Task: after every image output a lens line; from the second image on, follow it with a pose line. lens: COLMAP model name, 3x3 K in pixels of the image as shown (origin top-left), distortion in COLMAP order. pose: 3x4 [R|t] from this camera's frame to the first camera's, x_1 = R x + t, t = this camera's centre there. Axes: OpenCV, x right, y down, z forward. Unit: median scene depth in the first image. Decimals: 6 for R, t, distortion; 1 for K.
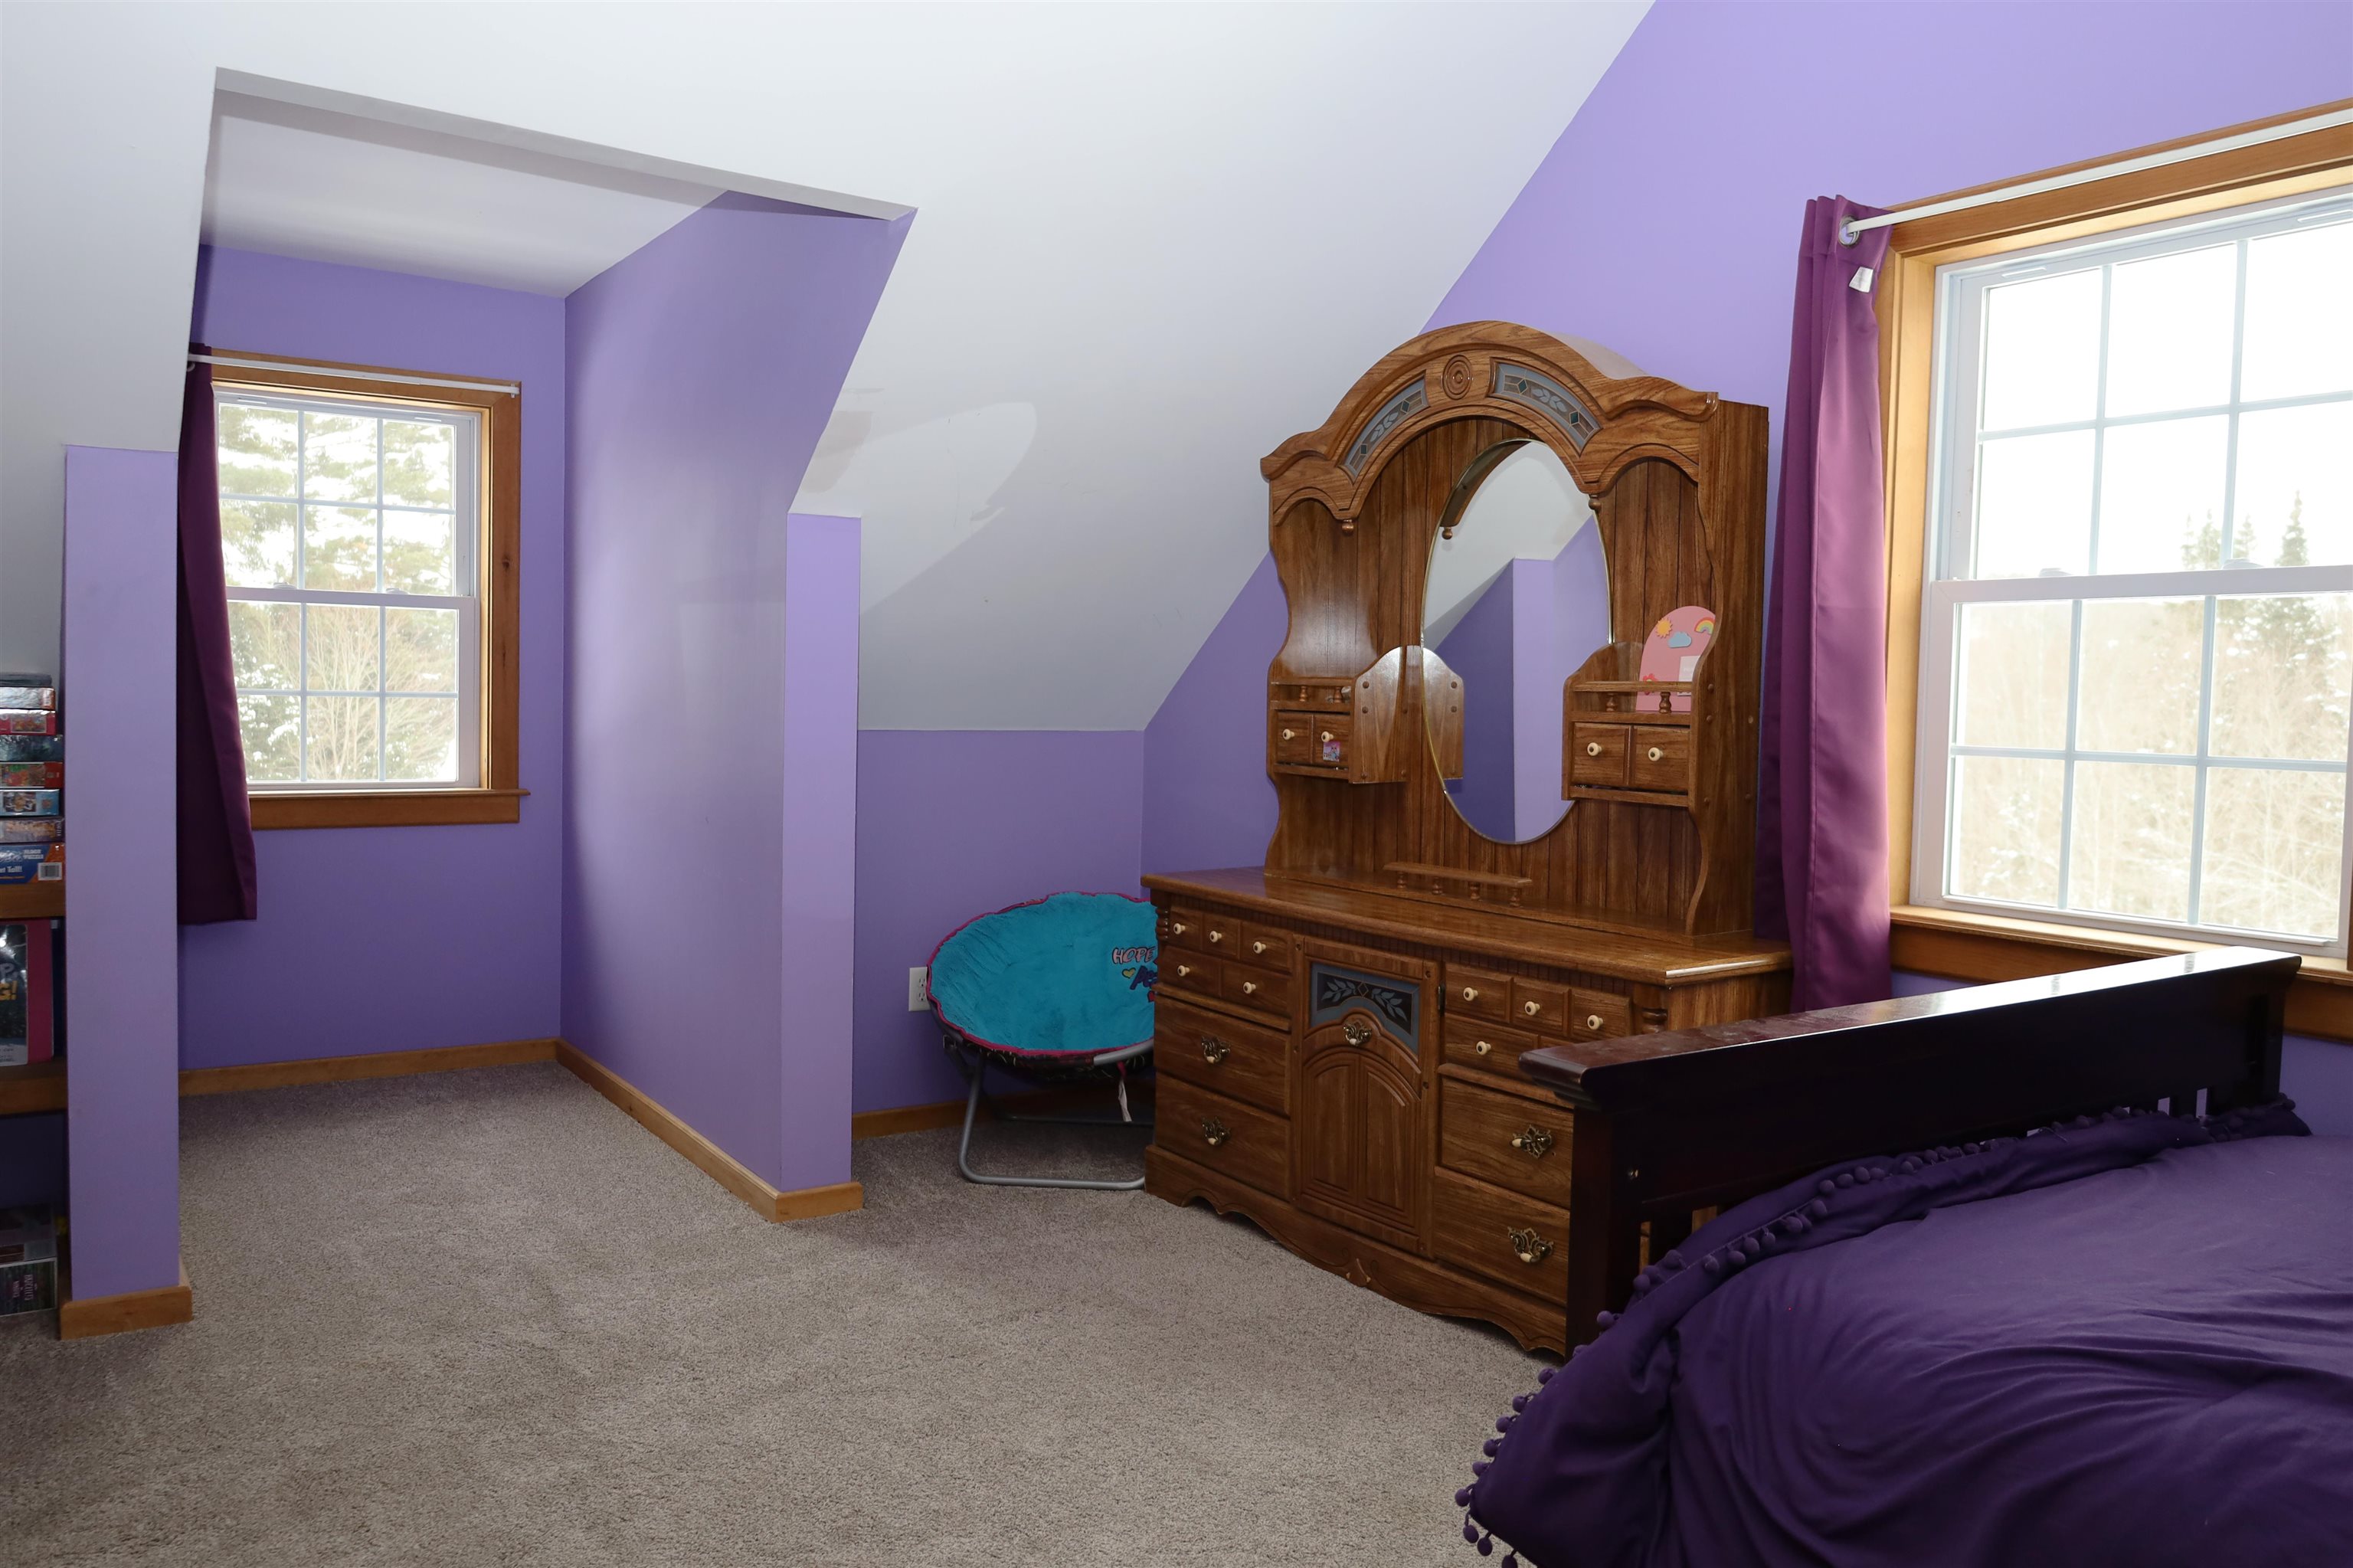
lens RADIAL K [[1696.2, 0, 1173.1], [0, 1696.2, 774.9], [0, 0, 1]] dist [0.000777, 0.006647]
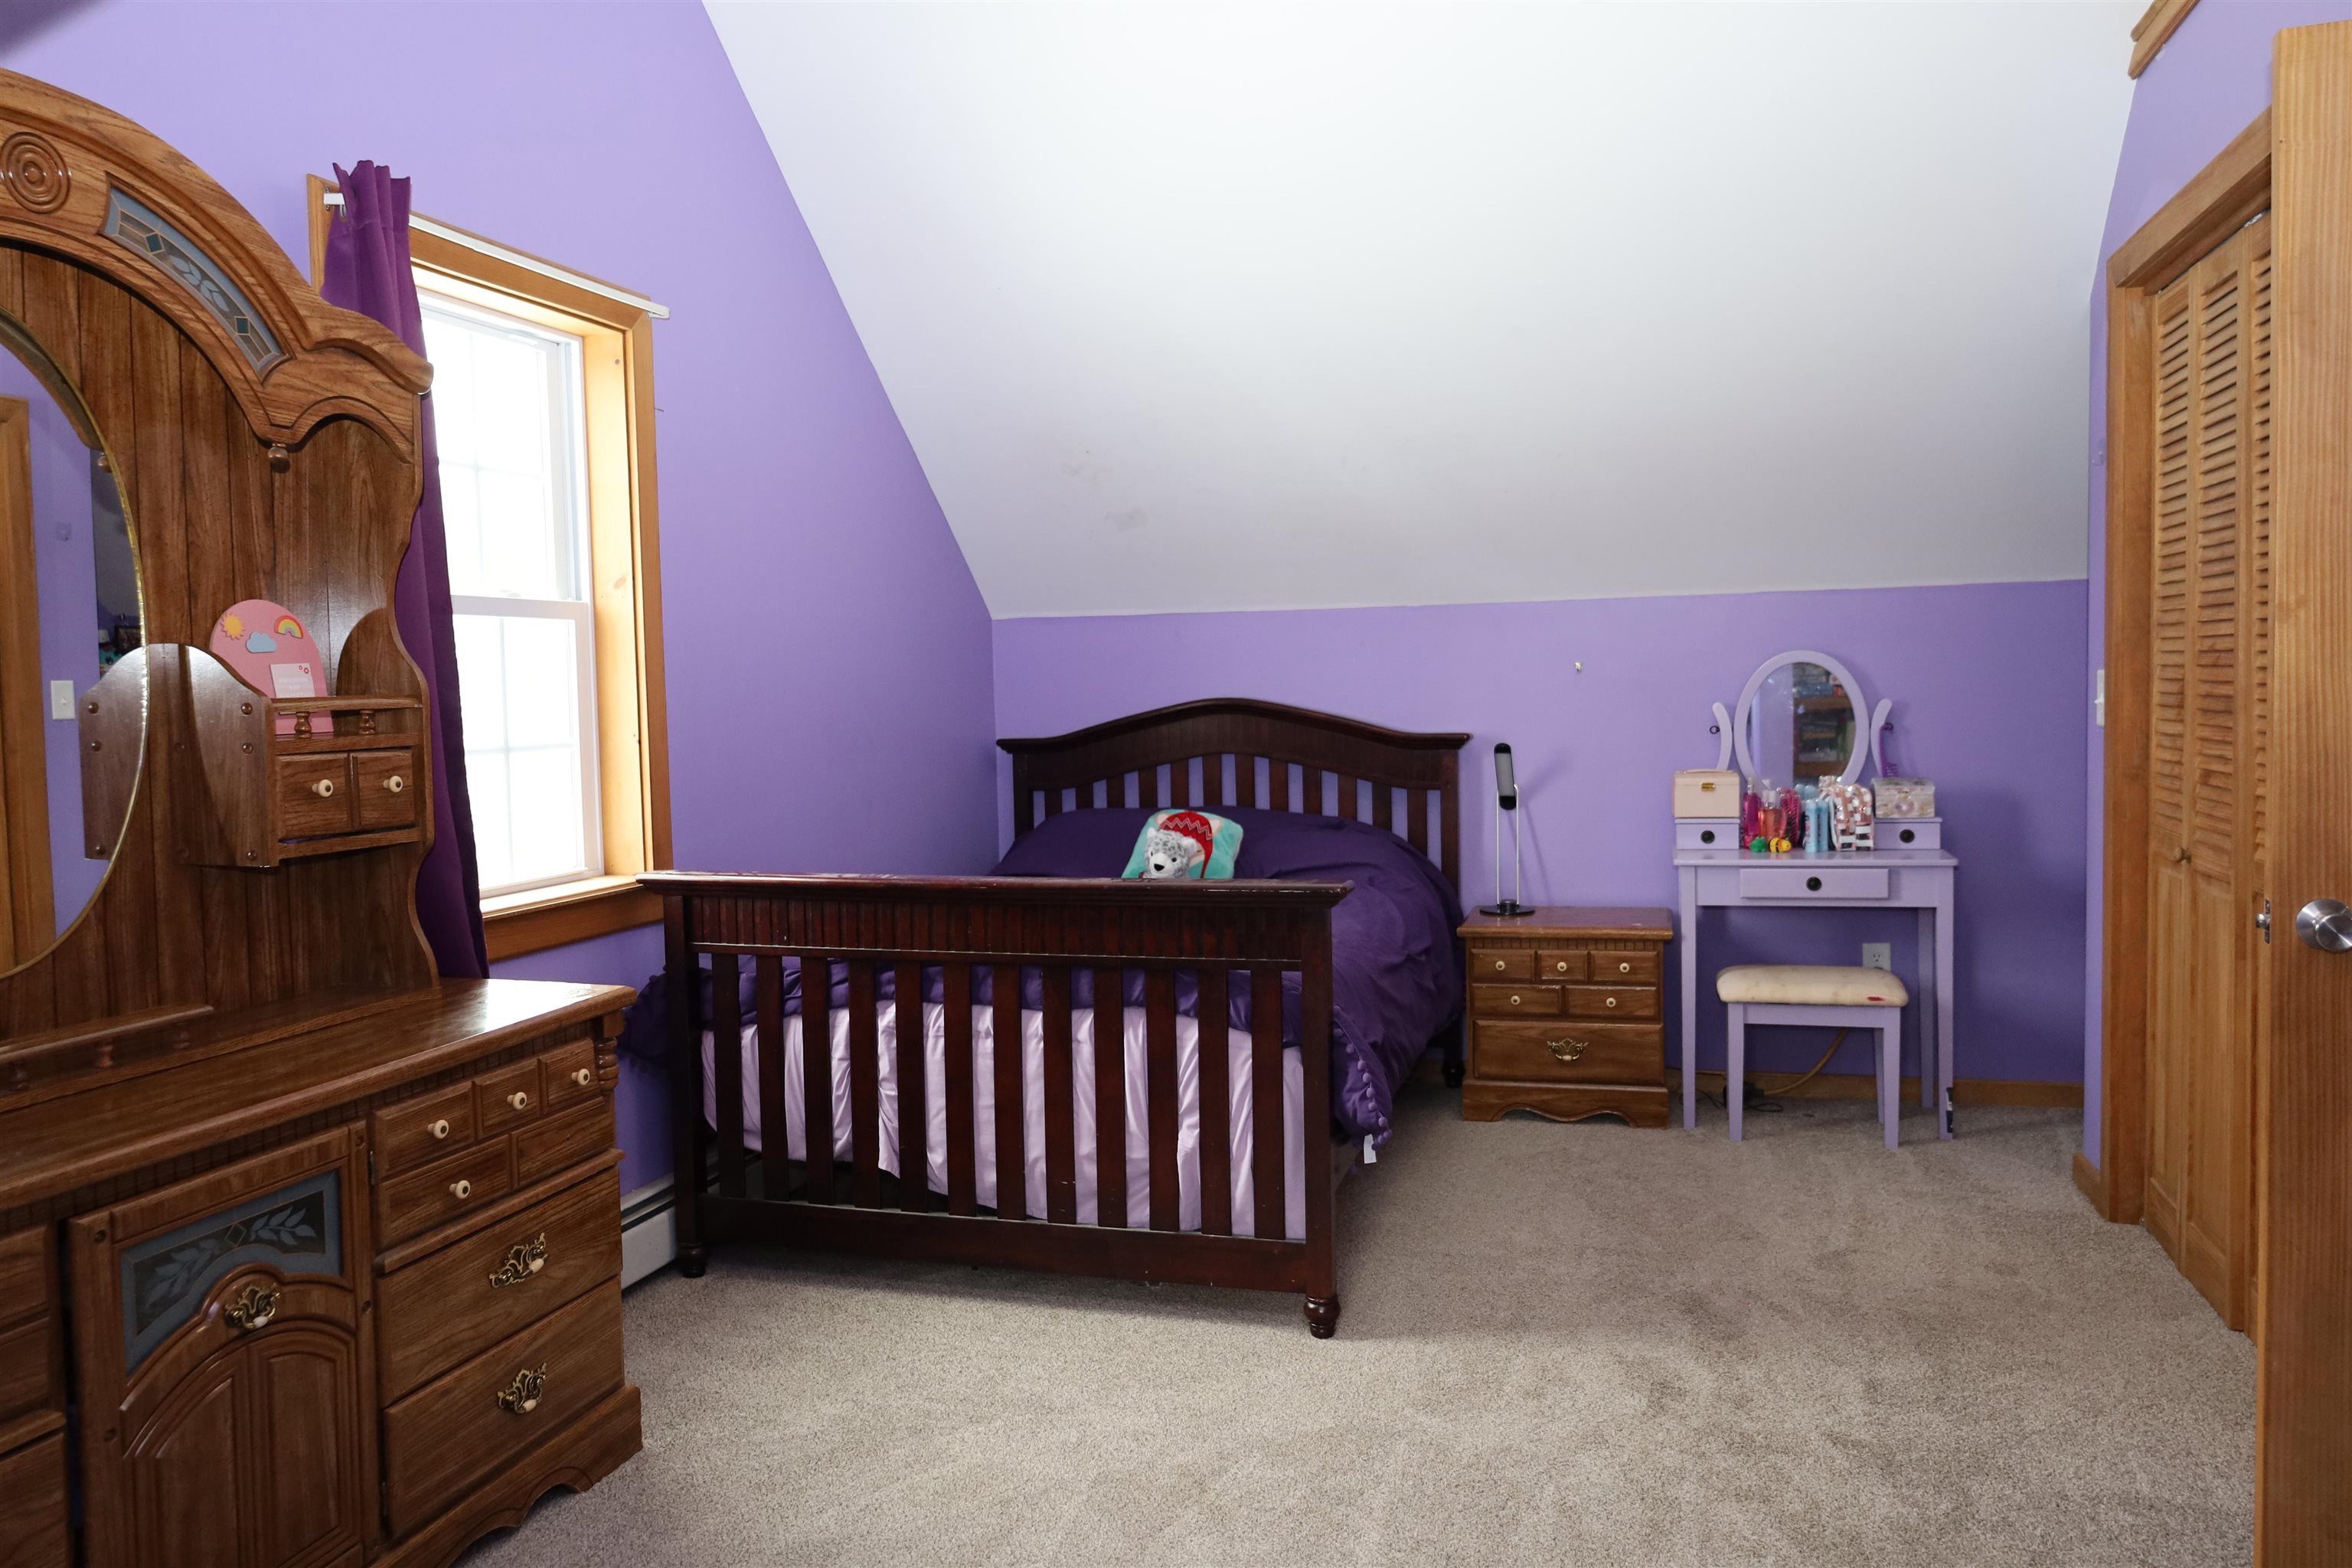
lens RADIAL K [[1695.4, 0, 1173.7], [0, 1695.4, 778.1], [0, 0, 1]] dist [0.000777, 0.006647]
pose [[-0.623840, -0.055674, 0.779567, -0.565095], [0.045512, 0.993179, 0.107350, -0.081976], [-0.780226, 0.102449, -0.617051, 1.153123]]
